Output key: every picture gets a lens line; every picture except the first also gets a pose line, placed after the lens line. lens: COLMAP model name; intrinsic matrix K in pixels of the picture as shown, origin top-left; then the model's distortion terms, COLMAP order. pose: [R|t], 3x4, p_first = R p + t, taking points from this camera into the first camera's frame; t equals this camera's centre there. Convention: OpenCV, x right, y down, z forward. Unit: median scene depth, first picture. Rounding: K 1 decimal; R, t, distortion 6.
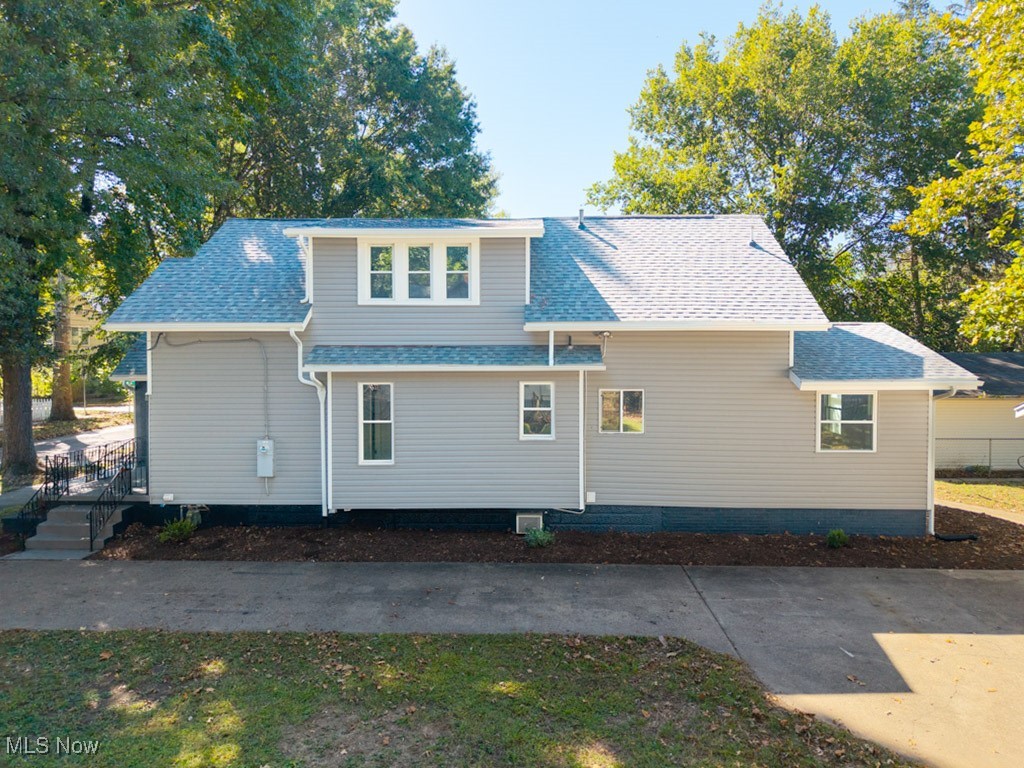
lens RADIAL K [[686.8, 0, 512.0], [0, 686.8, 384.0], [0, 0, 1]] dist [0.004489, -0.000955]
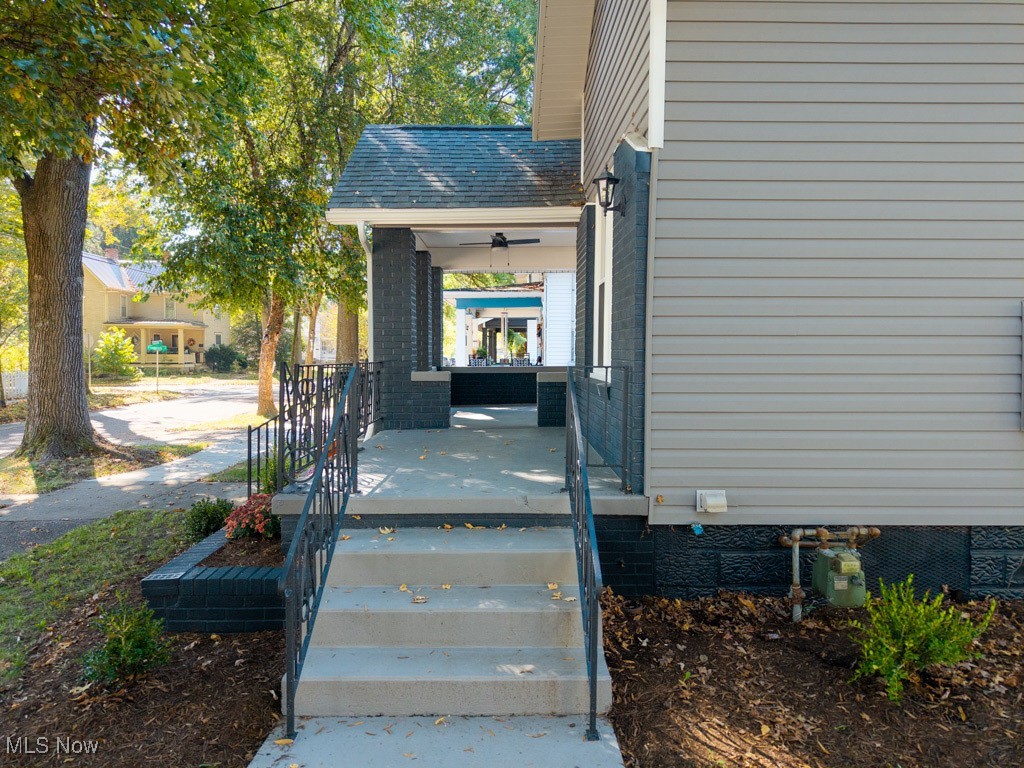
lens RADIAL K [[686.8, 0, 512.0], [0, 686.8, 384.0], [0, 0, 1]] dist [0.004489, -0.000955]
pose [[0.999319, 0.000903, 0.036880, -0.607494], [-0.000877, 0.999999, -0.000726, 0.117609], [-0.036880, 0.000694, 0.999319, 0.725286]]
